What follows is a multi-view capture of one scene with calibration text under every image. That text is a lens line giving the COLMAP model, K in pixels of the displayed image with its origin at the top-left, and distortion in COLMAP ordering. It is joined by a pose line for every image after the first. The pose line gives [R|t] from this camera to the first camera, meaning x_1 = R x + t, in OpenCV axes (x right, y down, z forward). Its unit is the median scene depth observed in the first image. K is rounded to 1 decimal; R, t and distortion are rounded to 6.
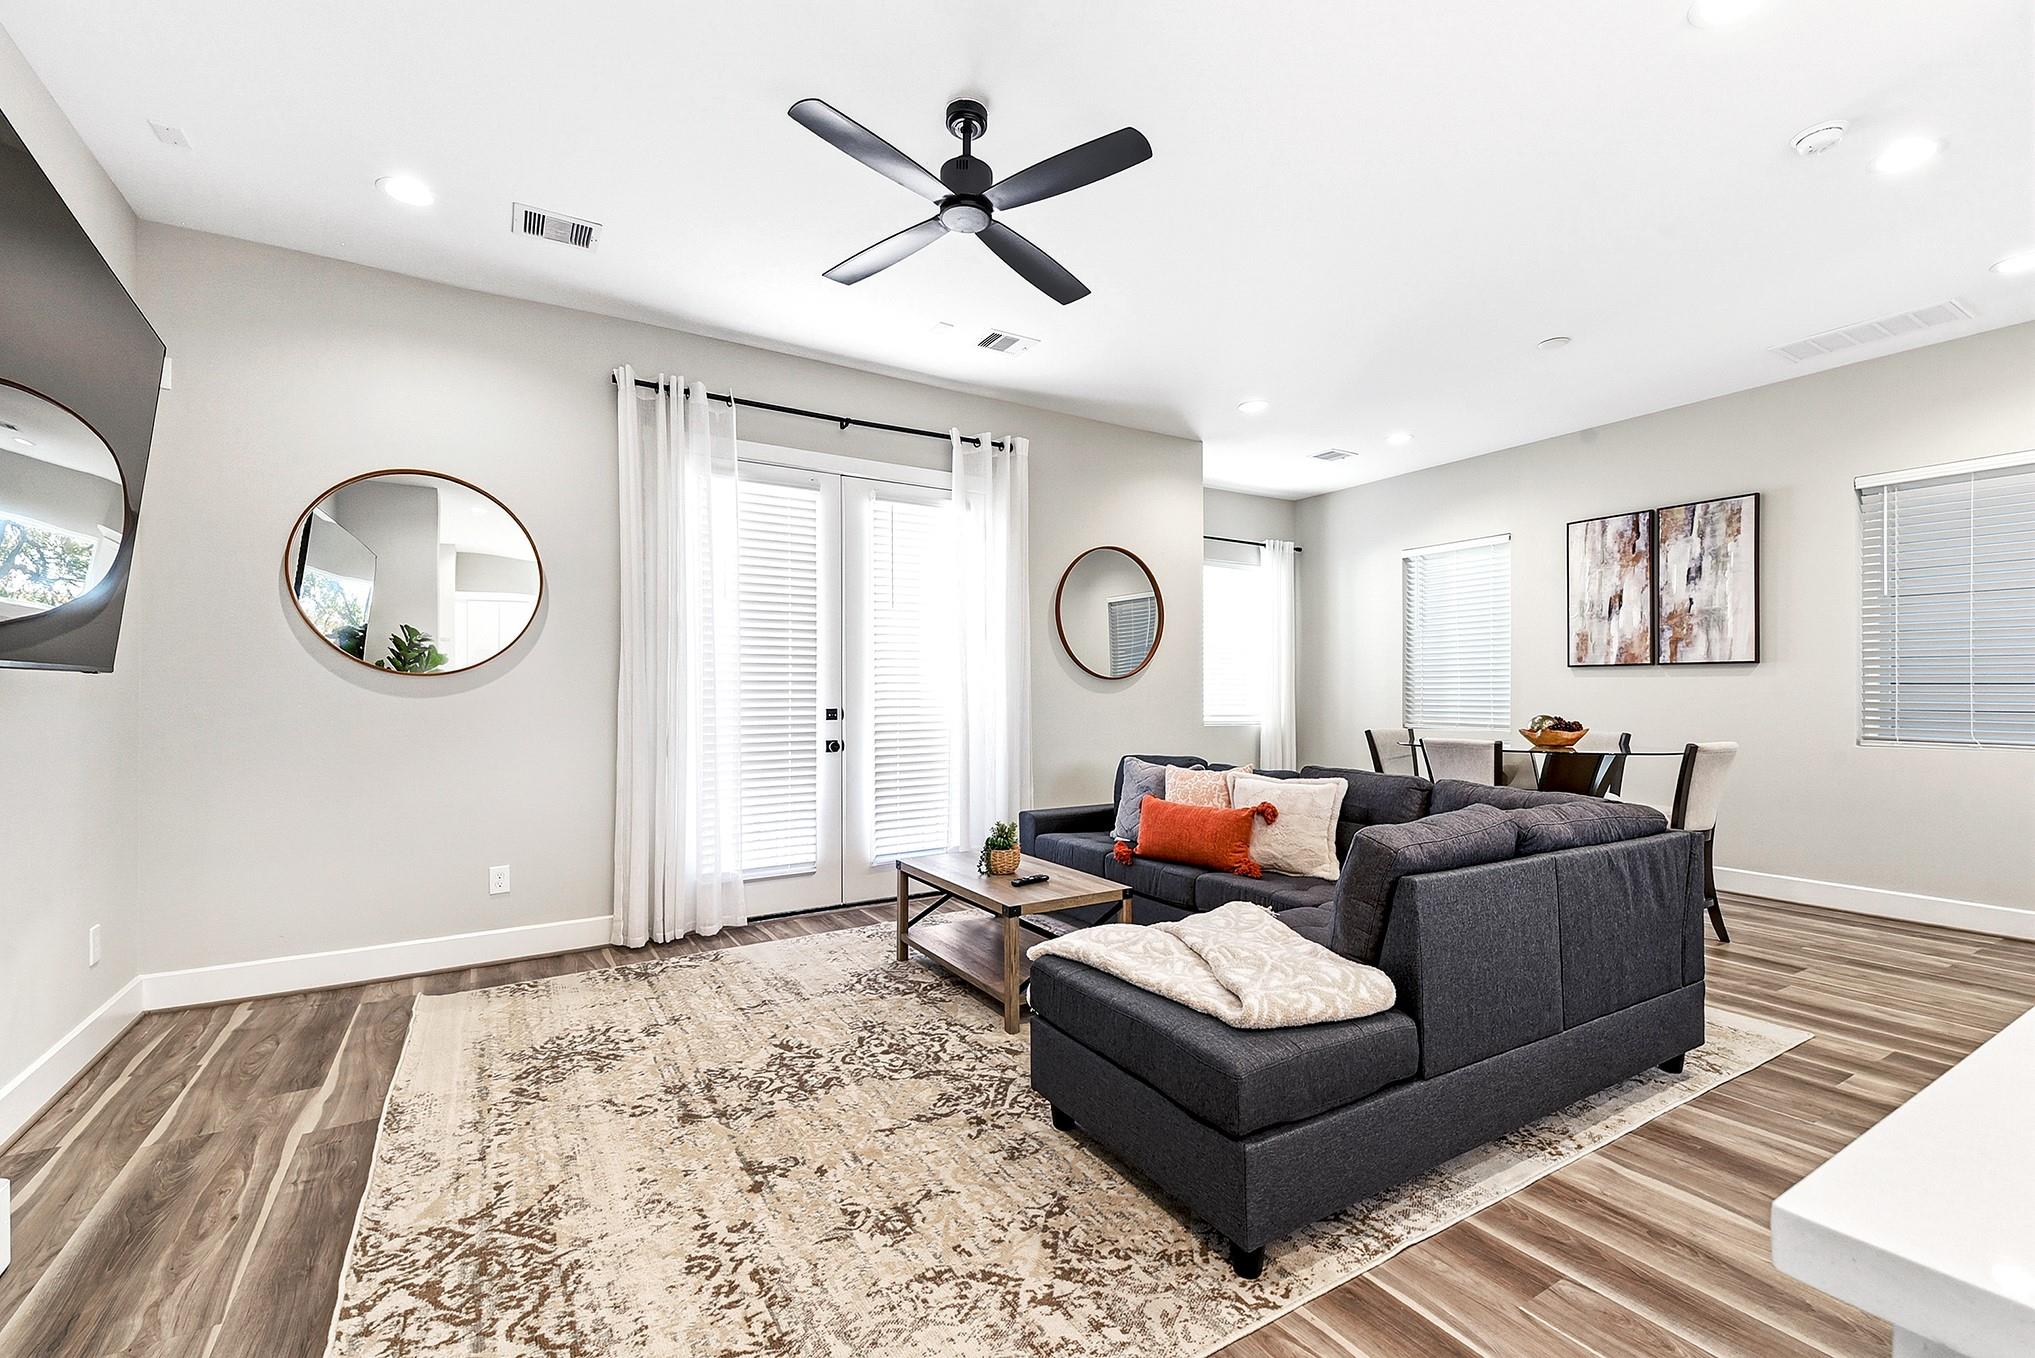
lens RADIAL K [[870.8, 0, 1025.4], [0, 870.8, 672.0], [0, 0, 1]] dist [0.045164, -0.013484]
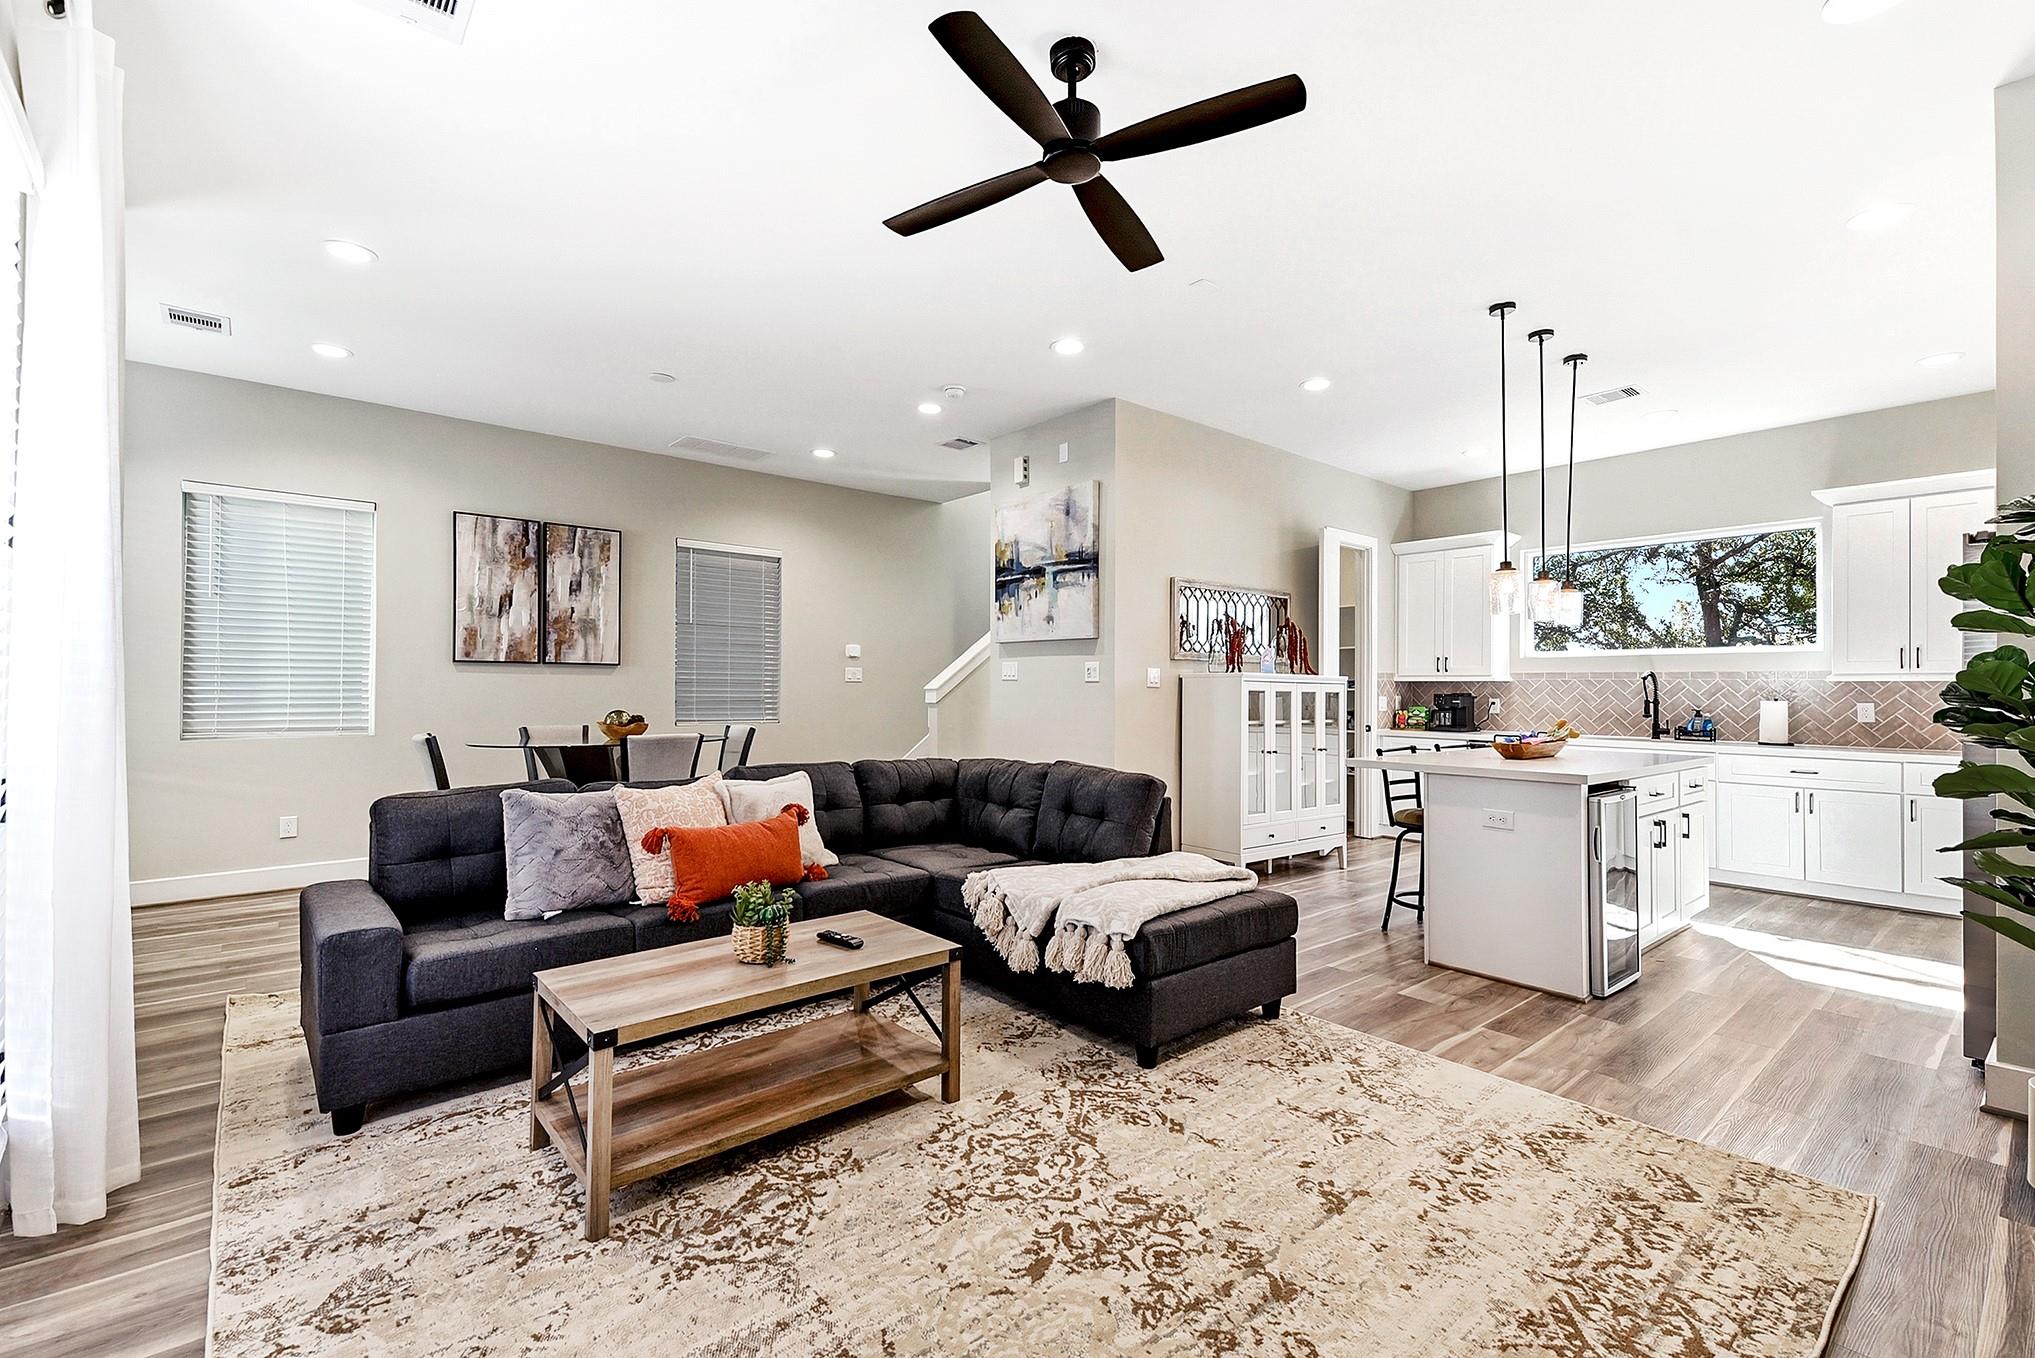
lens RADIAL K [[870.8, 0, 1021.3], [0, 870.8, 681.7], [0, 0, 1]] dist [0.045164, -0.013484]
pose [[-0.155028, 0.004700, 0.987899, -0.900404], [-0.025798, 0.999628, -0.008804, 0.017338], [-0.987573, -0.026851, -0.154849, 1.129297]]
